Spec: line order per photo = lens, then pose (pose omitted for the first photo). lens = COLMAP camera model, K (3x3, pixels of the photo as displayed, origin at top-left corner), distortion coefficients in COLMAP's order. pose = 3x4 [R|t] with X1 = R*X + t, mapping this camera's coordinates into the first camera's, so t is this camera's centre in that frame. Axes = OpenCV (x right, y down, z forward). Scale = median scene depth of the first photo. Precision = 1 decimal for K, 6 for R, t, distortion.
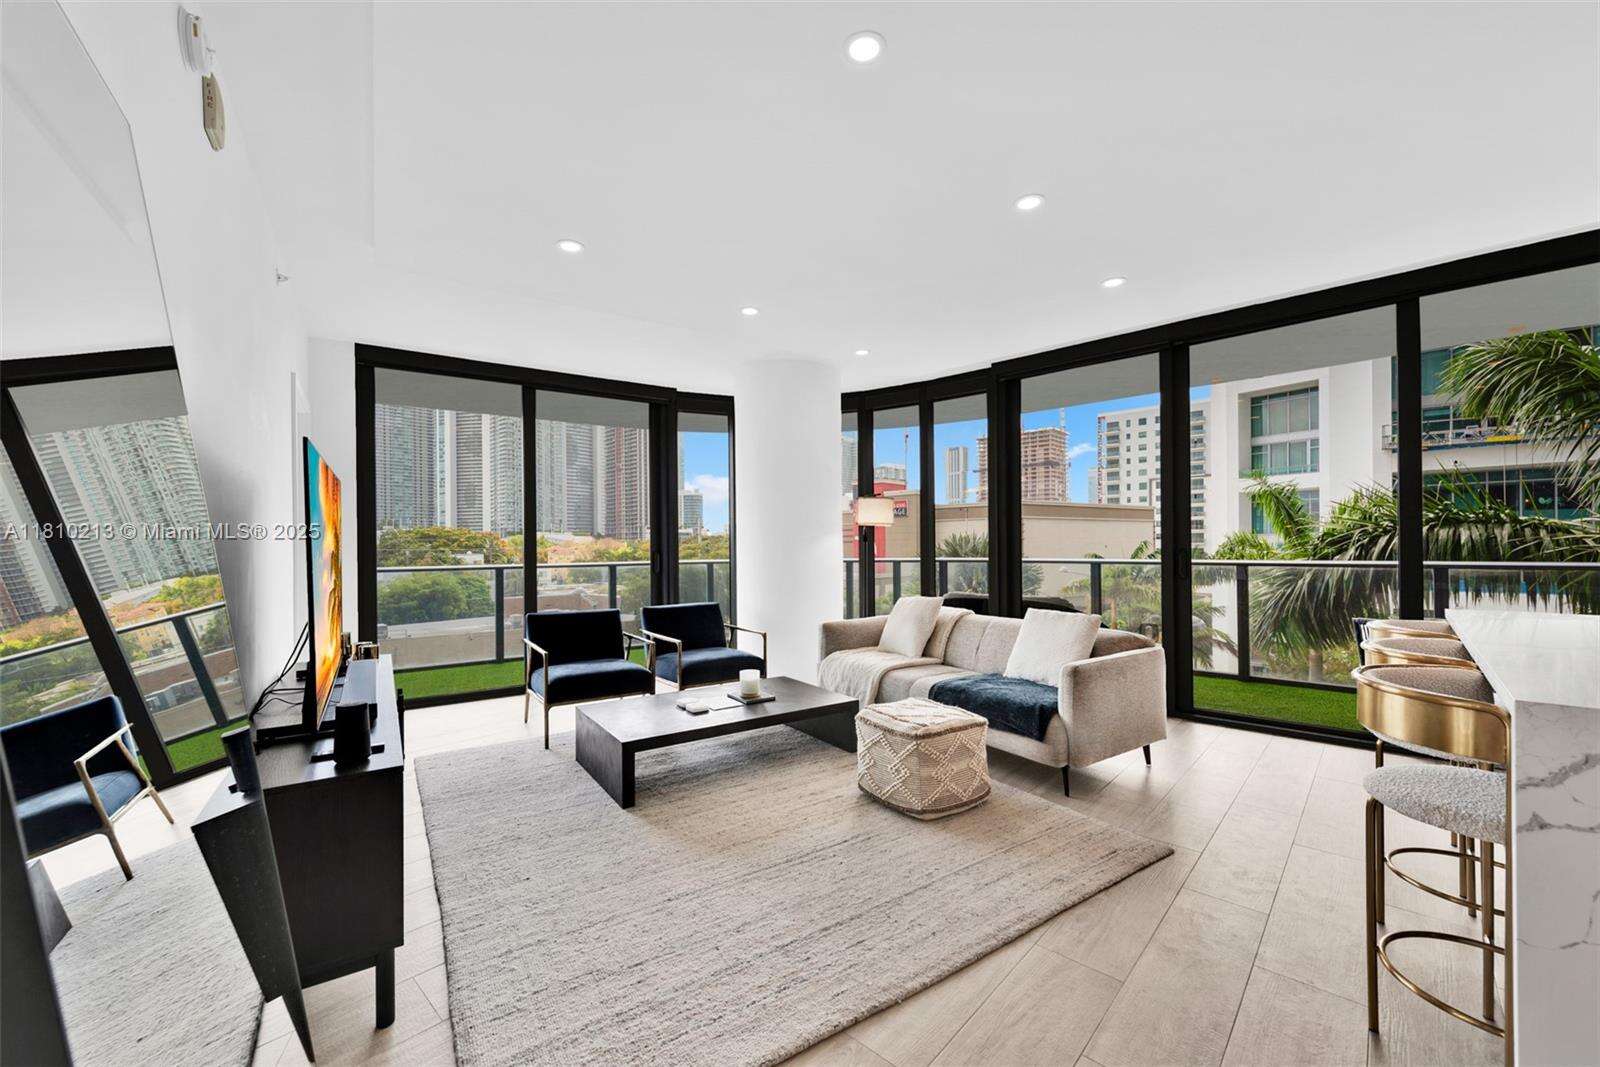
lens RADIAL K [[633.0, 0, 802.1], [0, 633.0, 539.7], [0, 0, 1]] dist [0.022054, -0.000331]
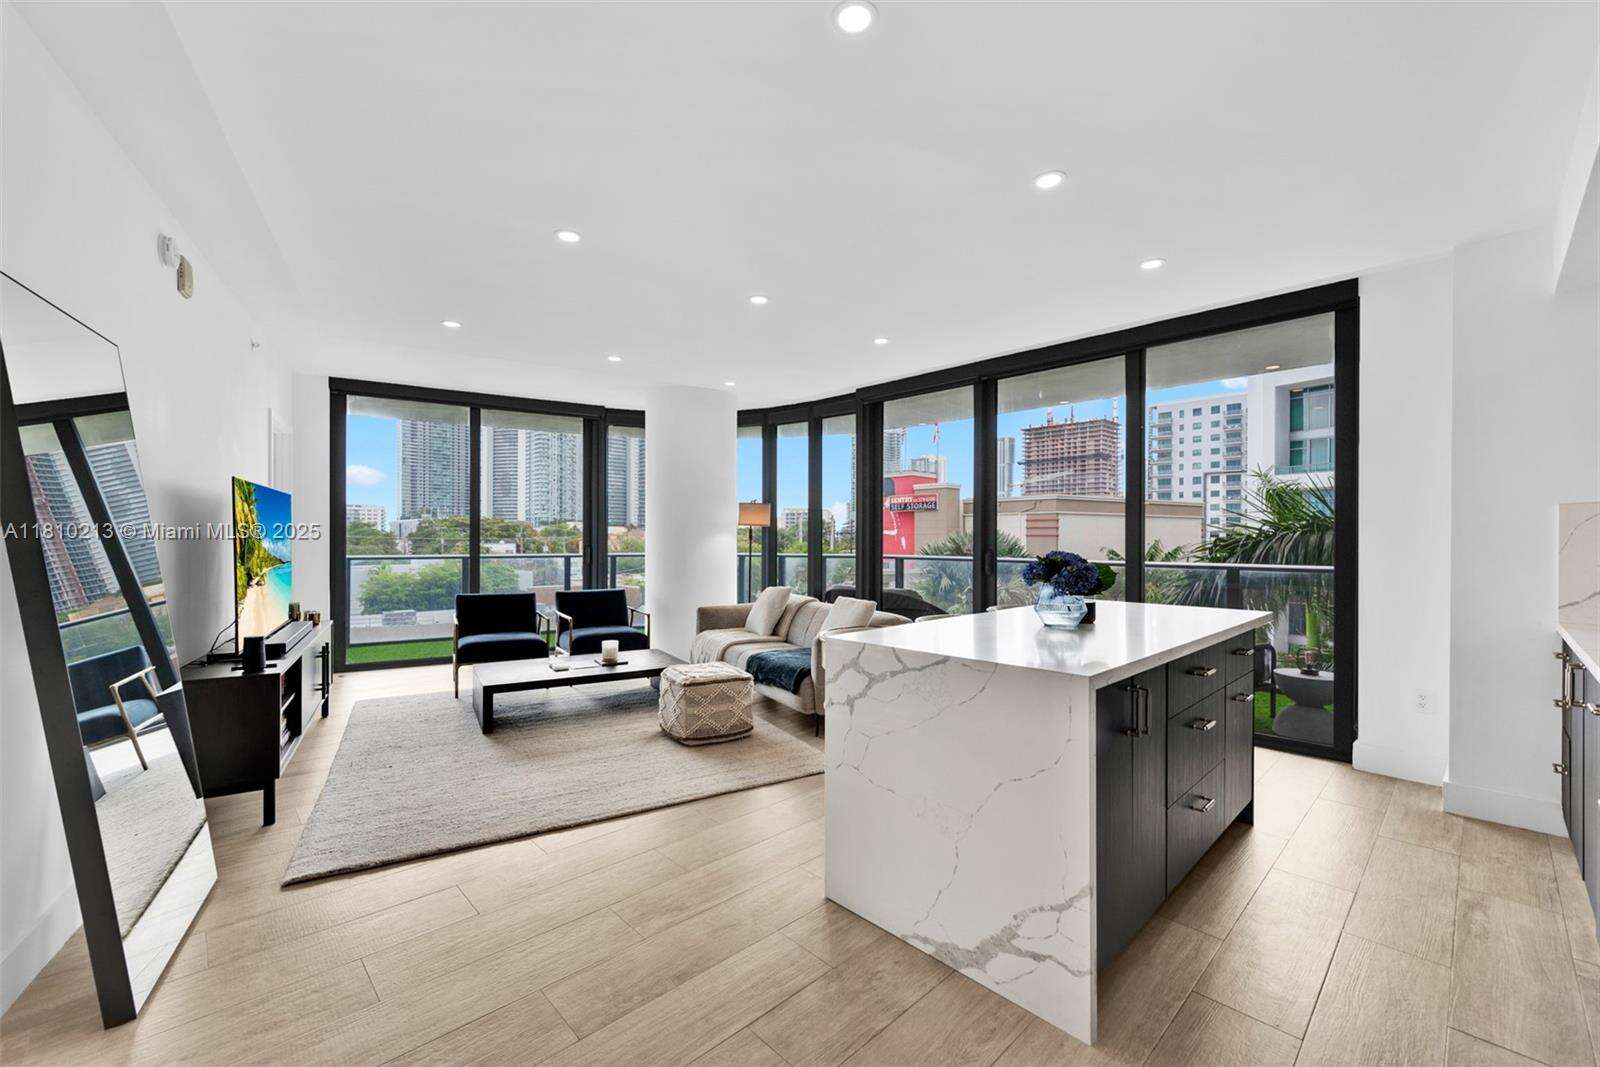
lens RADIAL K [[659.4, 0, 800.0], [0, 659.4, 533.5], [0, 0, 1]] dist [0.023940, 0.000146]
pose [[0.997625, 0.012950, -0.067648, 0.315483], [-0.012845, 0.999916, 0.001986, -0.013558], [0.067669, -0.001113, 0.997707, -0.245440]]
